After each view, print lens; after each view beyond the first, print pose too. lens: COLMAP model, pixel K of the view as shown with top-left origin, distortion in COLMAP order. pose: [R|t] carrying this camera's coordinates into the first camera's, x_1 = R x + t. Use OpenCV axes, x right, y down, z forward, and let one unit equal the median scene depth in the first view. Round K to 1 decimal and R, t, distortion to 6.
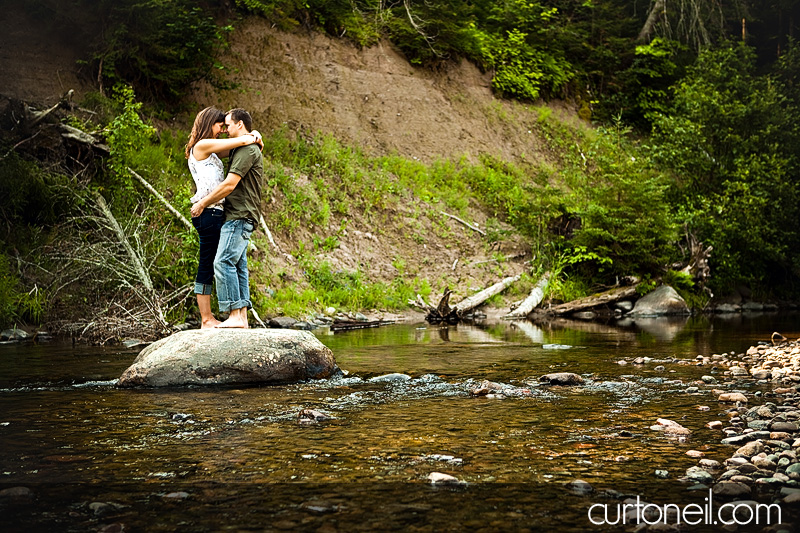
lens RADIAL K [[1141.1, 0, 400.0], [0, 1141.1, 270.2], [0, 0, 1]] dist [-0.026939, 0.000000]
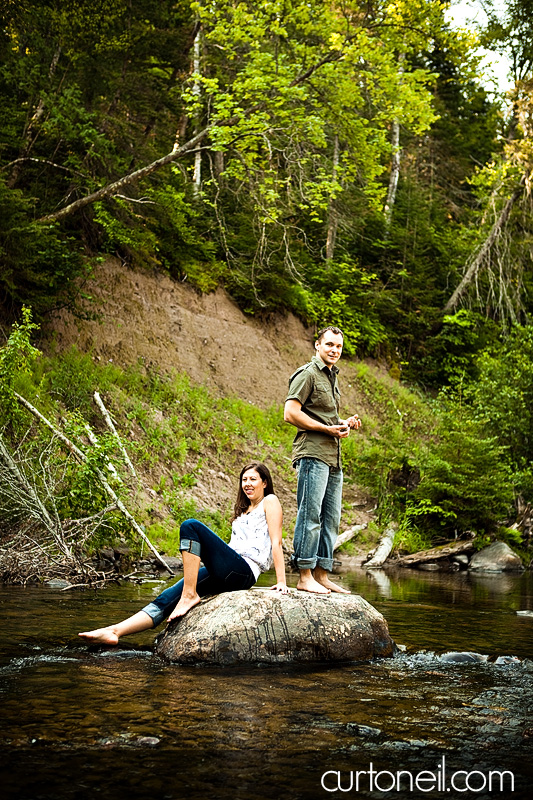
lens RADIAL K [[1014.6, 0, 267.1], [0, 1014.6, 395.3], [0, 0, 1]] dist [-0.056416, 0.000000]
pose [[0.989082, 0.076896, 0.125712, -0.099613], [-0.062865, 0.991717, -0.112007, -0.002314], [-0.133284, 0.102881, 0.985724, 0.098656]]
